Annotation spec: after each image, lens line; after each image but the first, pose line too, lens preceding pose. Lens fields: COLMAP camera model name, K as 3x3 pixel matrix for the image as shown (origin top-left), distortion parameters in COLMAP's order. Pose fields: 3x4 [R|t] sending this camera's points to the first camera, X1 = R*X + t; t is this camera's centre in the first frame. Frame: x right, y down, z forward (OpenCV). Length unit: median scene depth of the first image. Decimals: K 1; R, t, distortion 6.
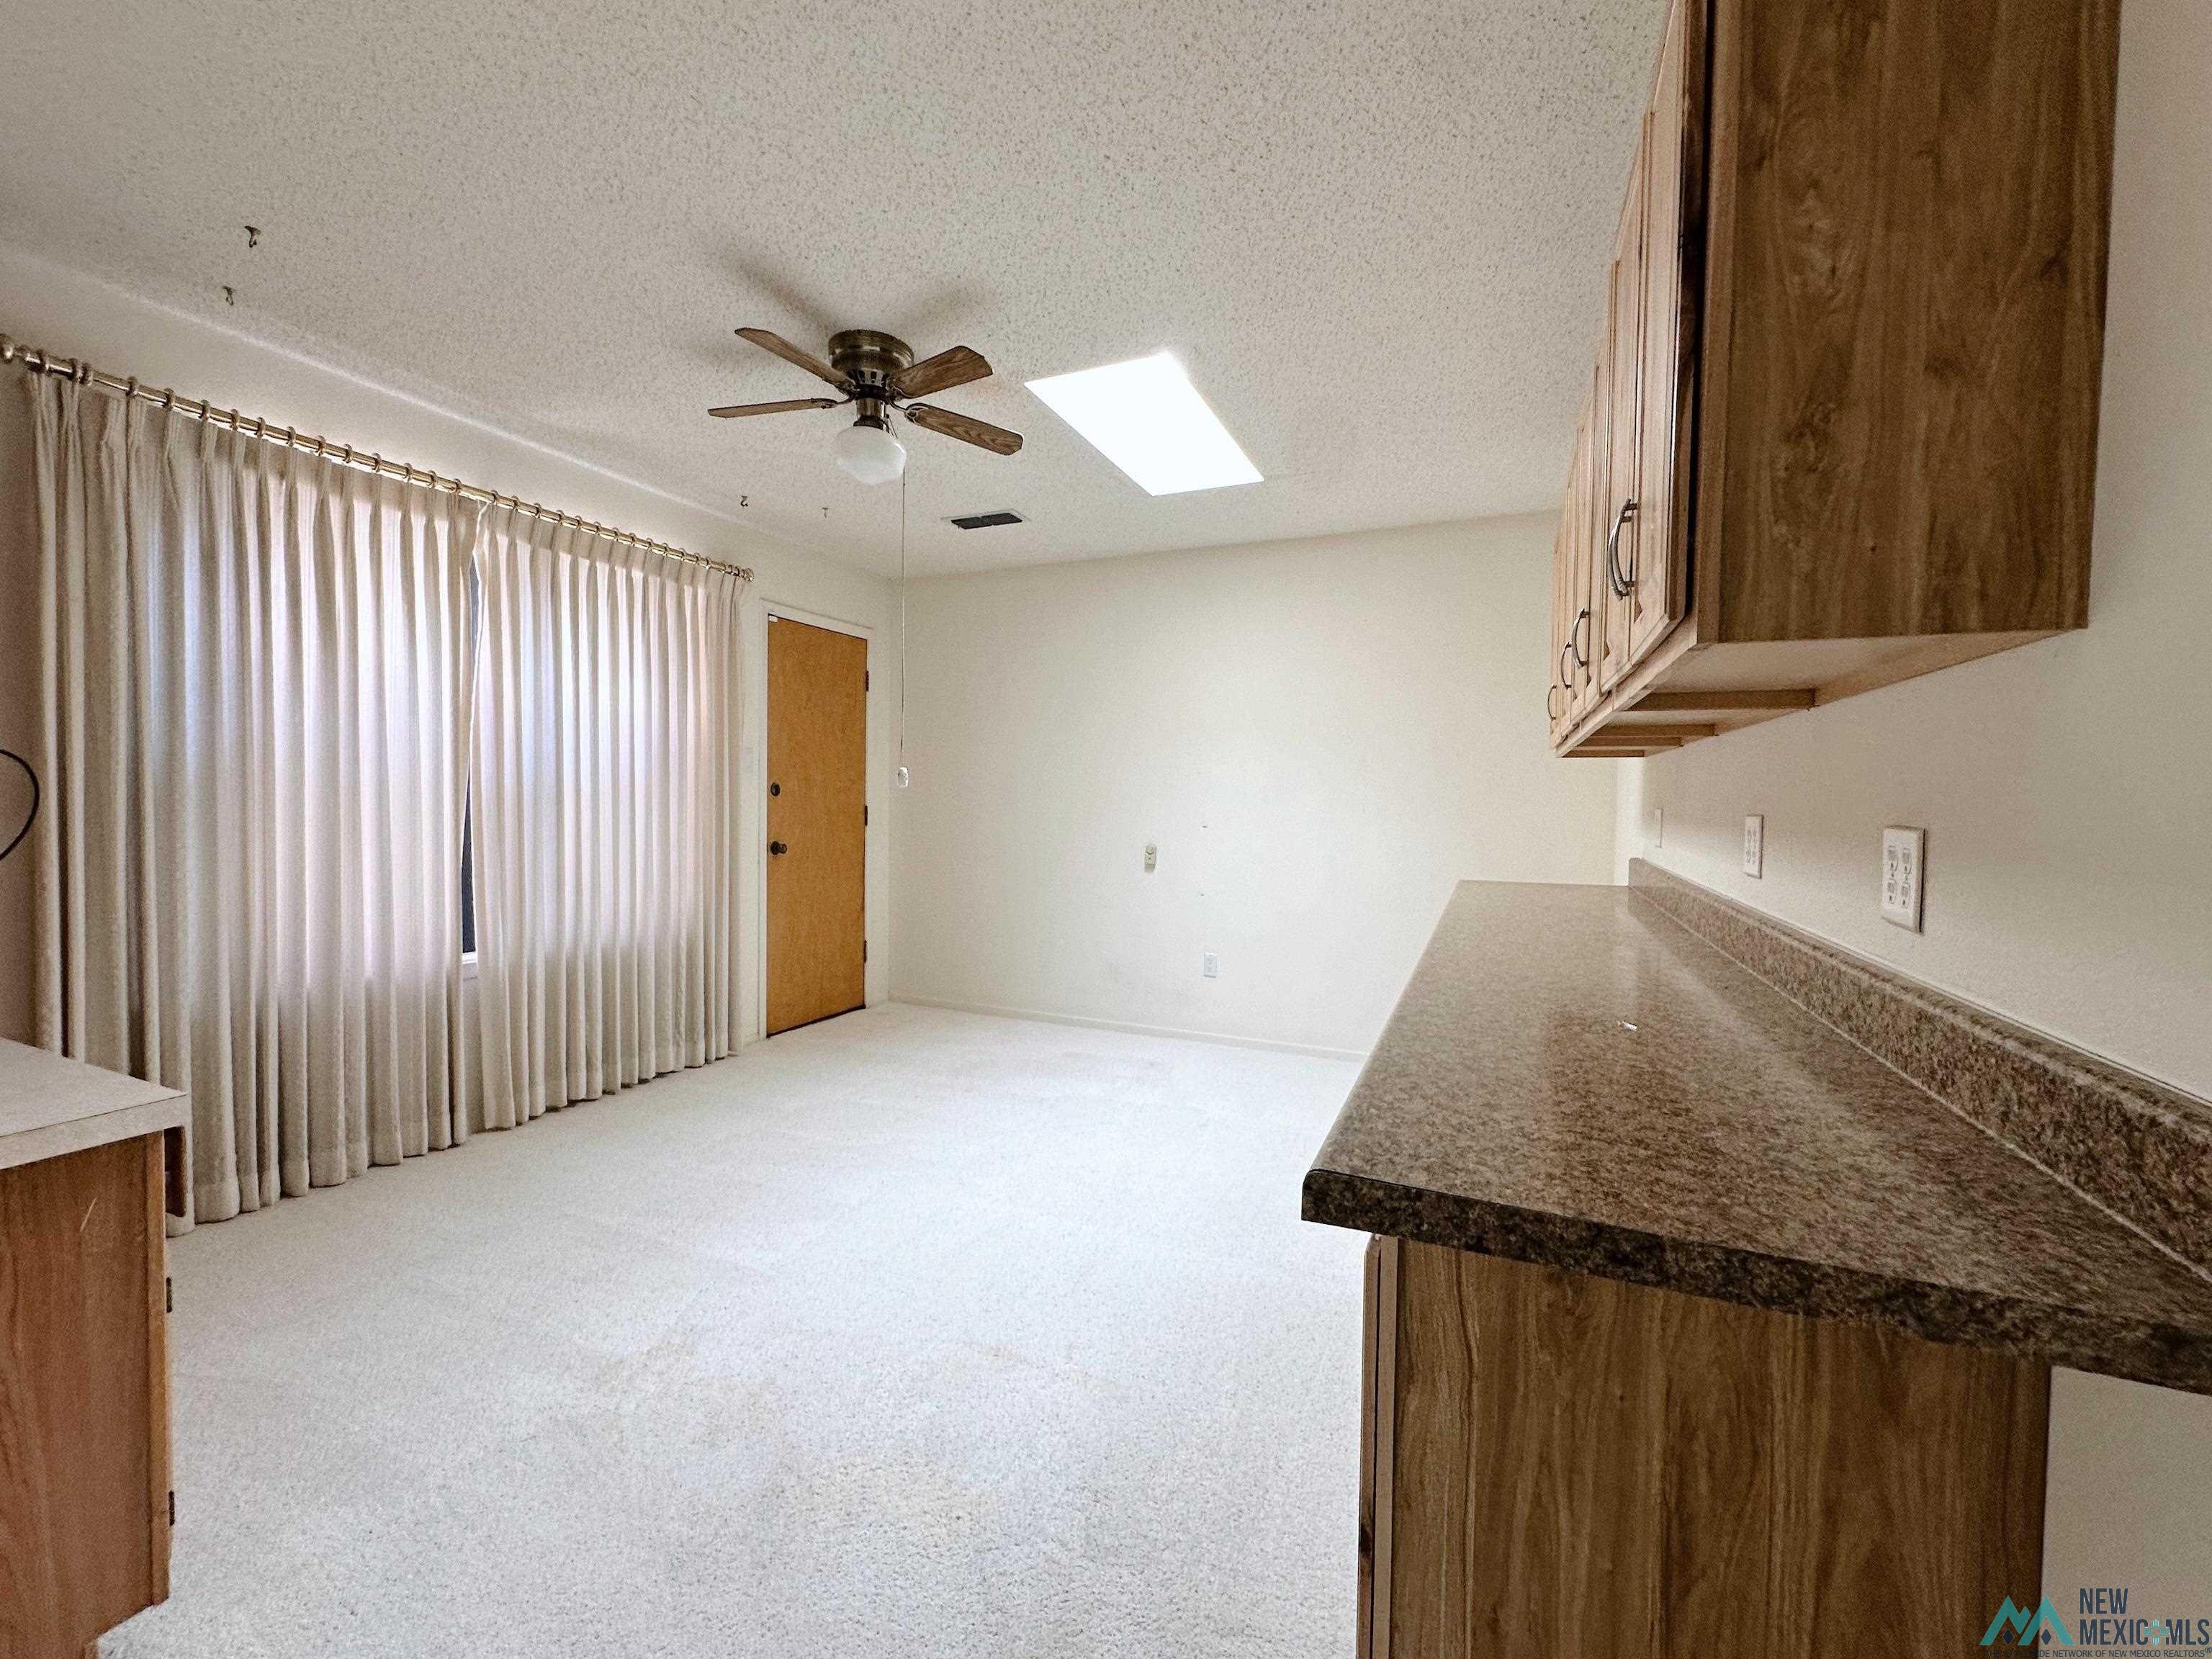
lens RADIAL K [[889.3, 0, 1107.4], [0, 889.3, 827.4], [0, 0, 1]] dist [0.000436, 0.000122]
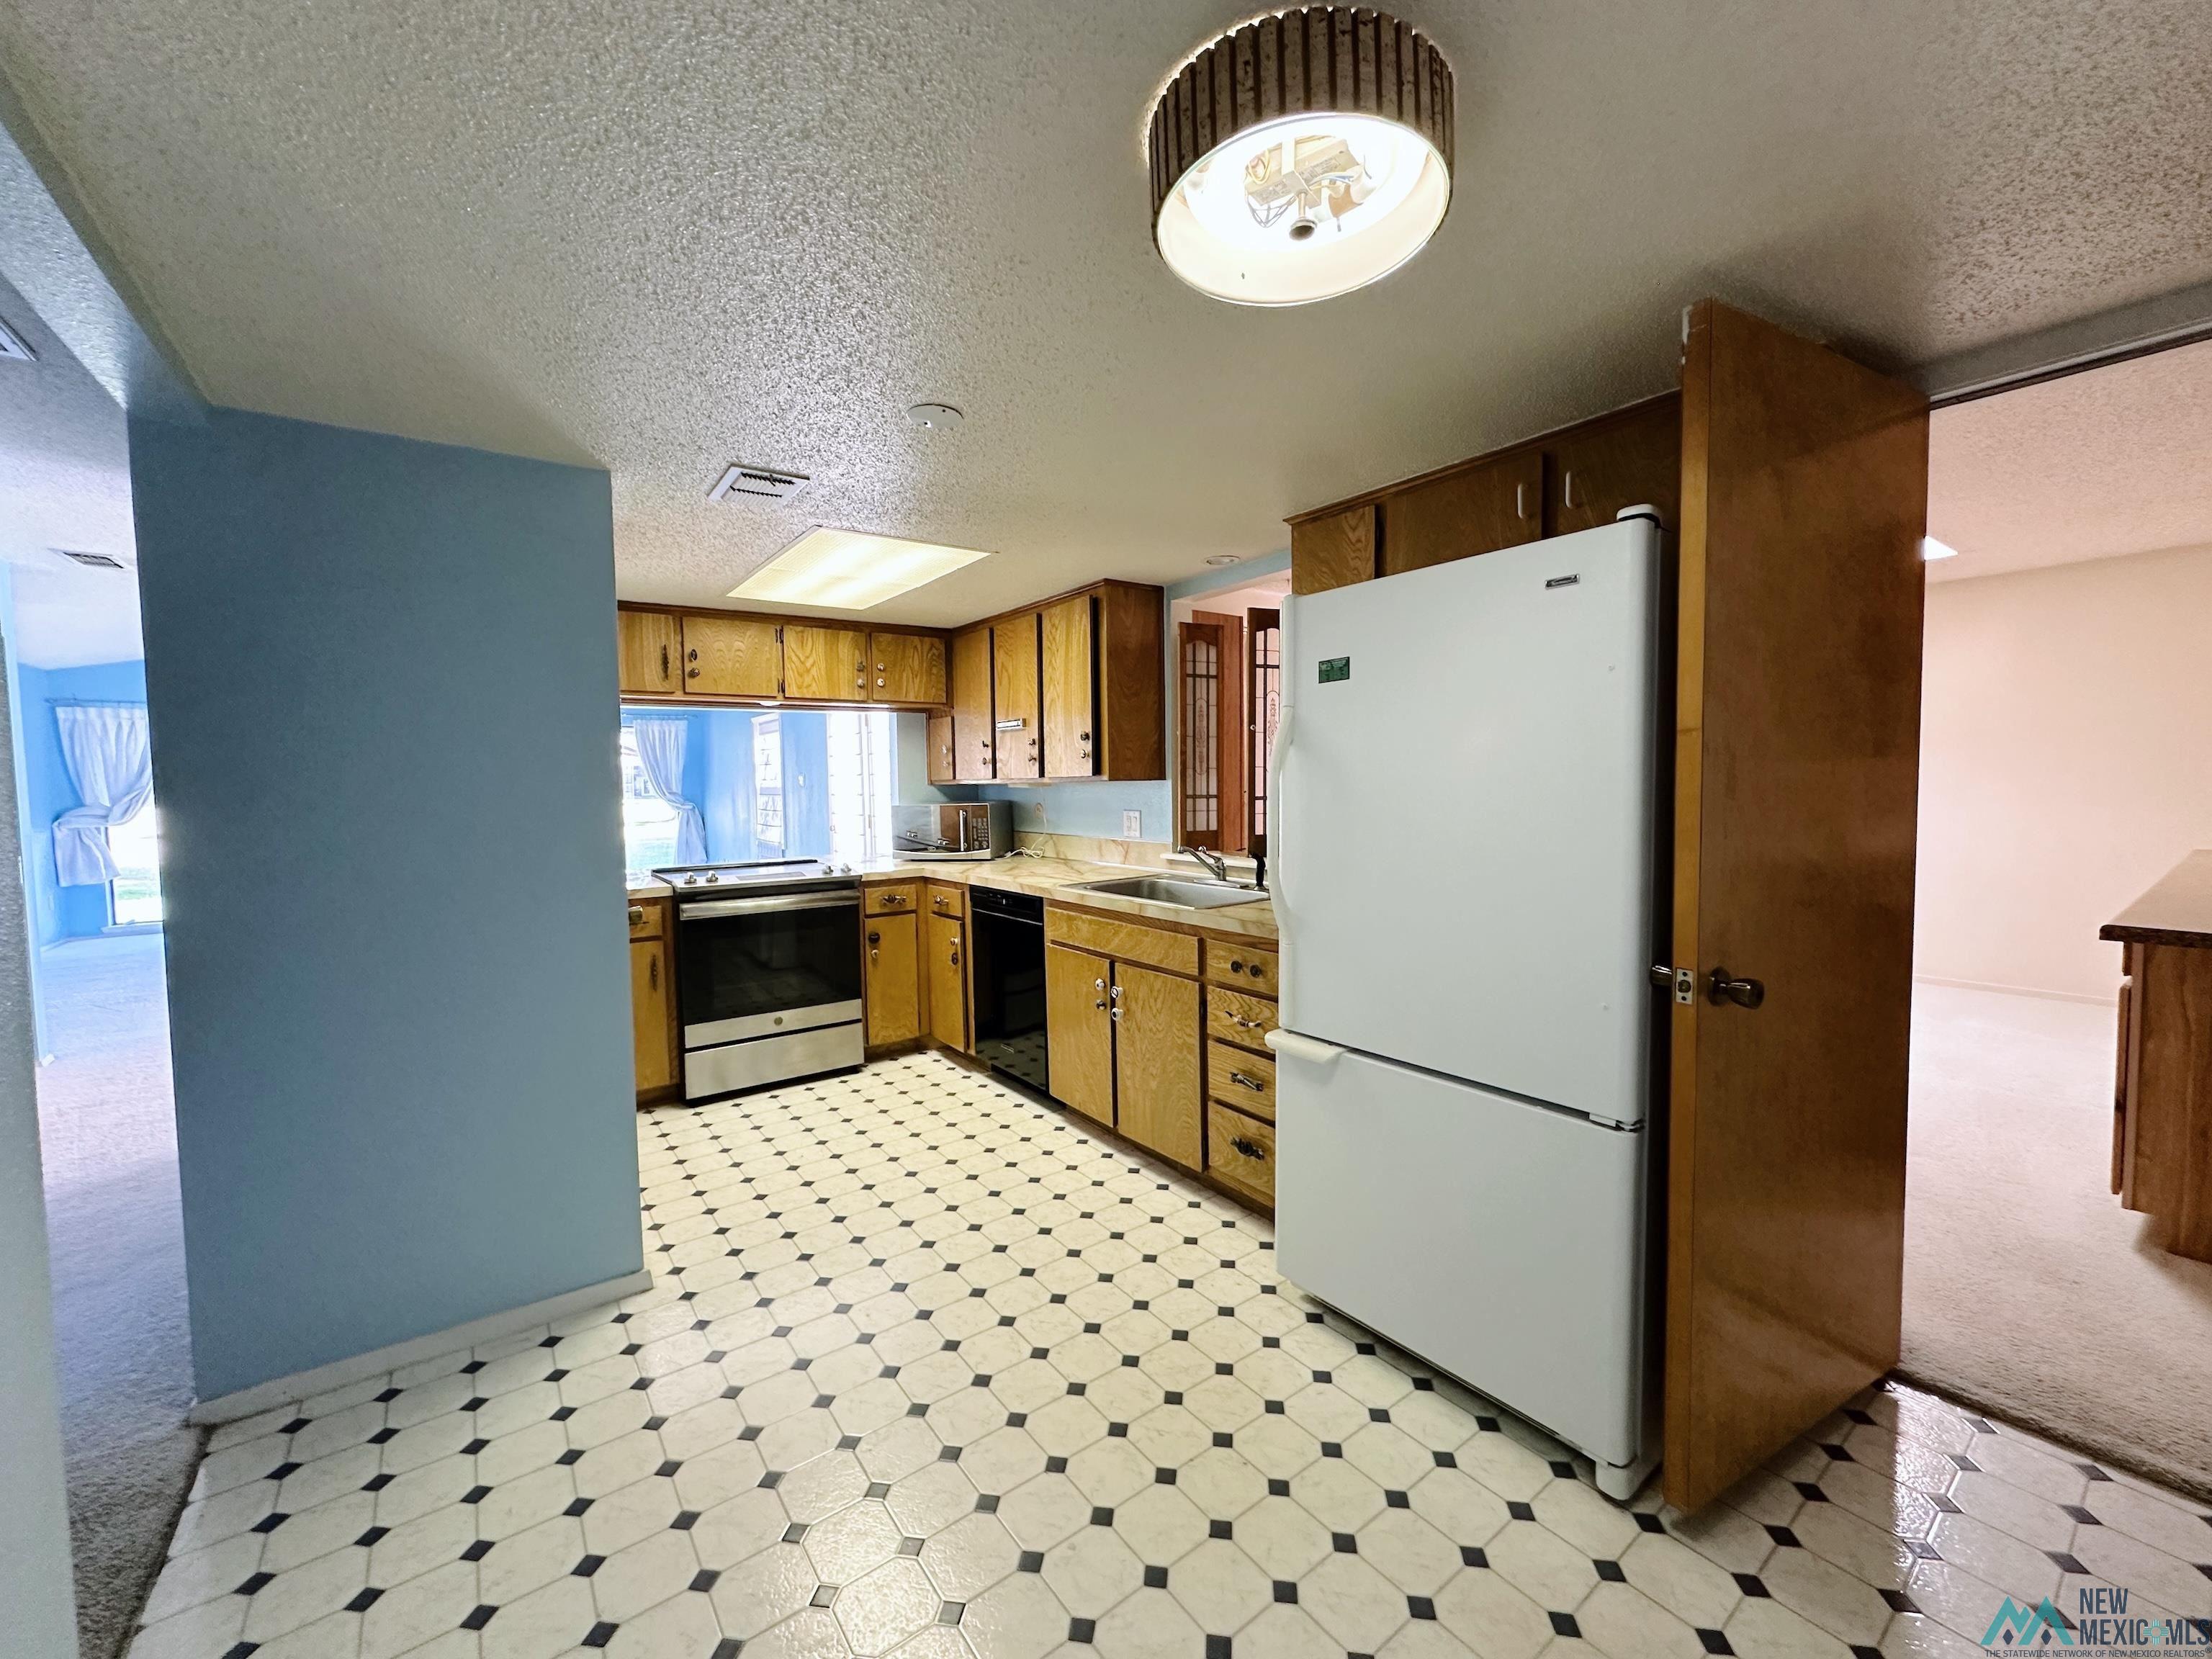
lens RADIAL K [[889.3, 0, 1108.1], [0, 889.3, 826.5], [0, 0, 1]] dist [0.000436, 0.000122]
pose [[0.874665, -0.000286, -0.484728, -0.865291], [0.010080, 0.999794, 0.017599, 0.034280], [0.484624, -0.020279, 0.874488, -2.215231]]
